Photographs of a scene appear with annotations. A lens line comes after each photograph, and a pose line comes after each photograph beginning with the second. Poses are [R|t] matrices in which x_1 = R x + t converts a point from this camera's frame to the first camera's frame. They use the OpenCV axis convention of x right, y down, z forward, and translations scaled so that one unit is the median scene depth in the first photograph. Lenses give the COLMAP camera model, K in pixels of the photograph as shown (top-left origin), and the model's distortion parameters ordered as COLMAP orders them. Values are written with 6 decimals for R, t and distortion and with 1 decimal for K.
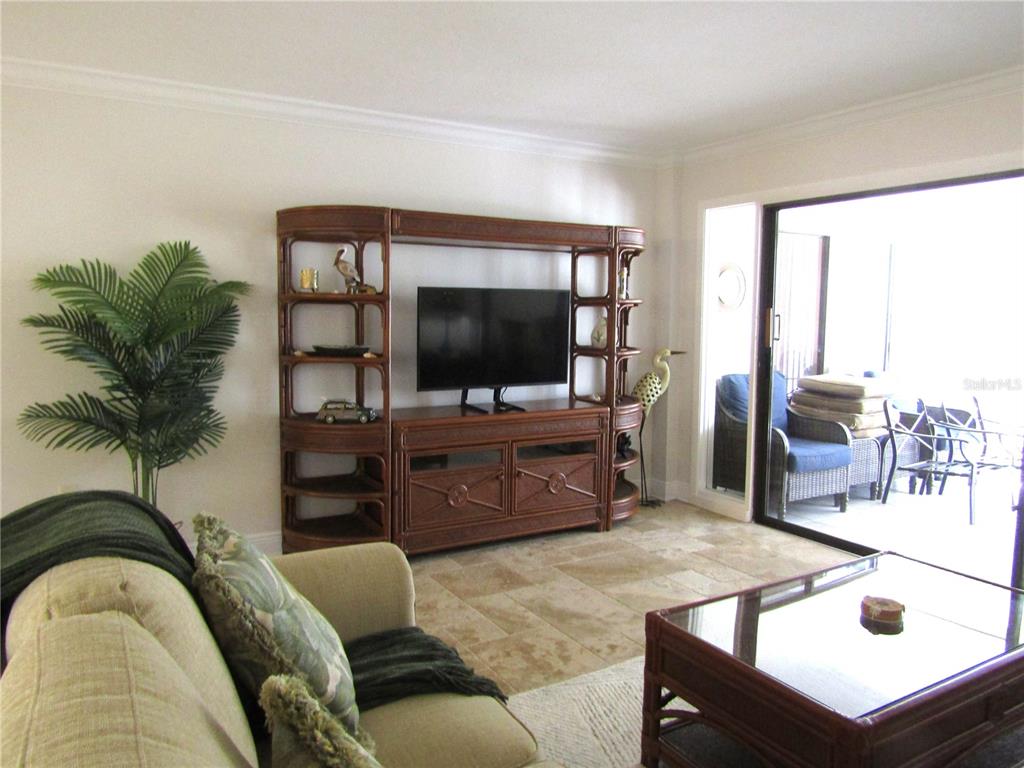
lens RADIAL K [[729.6, 0, 512.1], [0, 729.6, 396.0], [0, 0, 1]] dist [-0.002346, -0.007446]
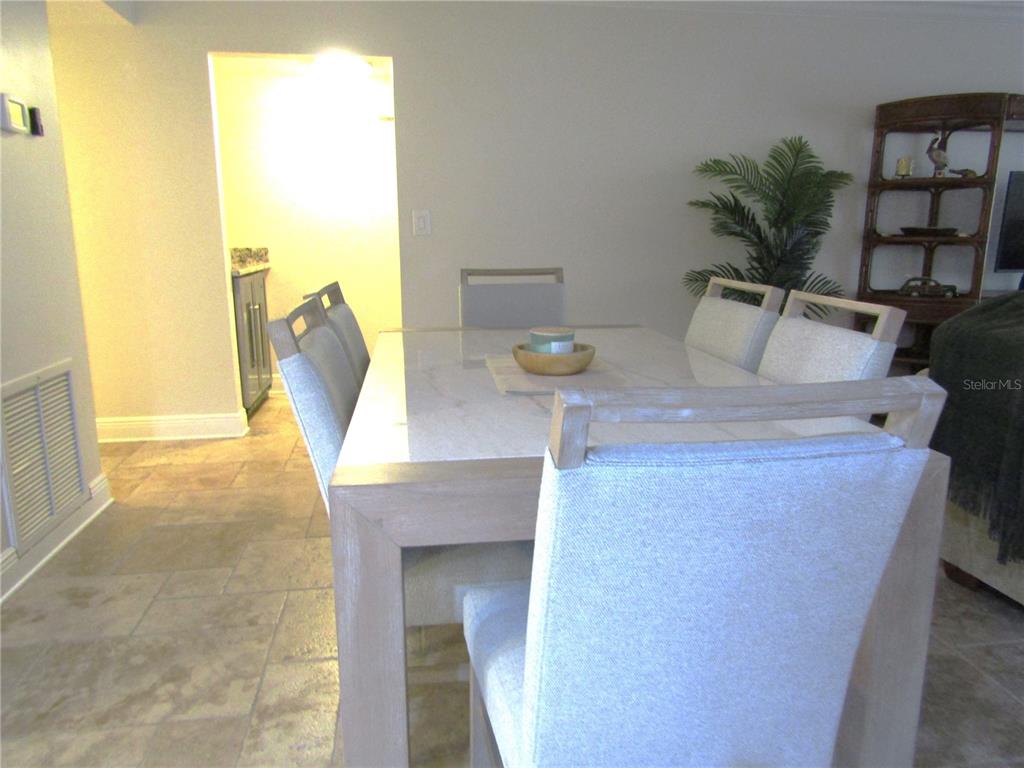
lens RADIAL K [[729.6, 0, 509.6], [0, 729.6, 387.7], [0, 0, 1]] dist [-0.002346, -0.007446]
pose [[0.925123, 0.071434, -0.372887, -0.344709], [-0.036663, 0.994359, 0.099530, 0.075092], [0.377893, -0.078407, 0.922523, -0.239288]]
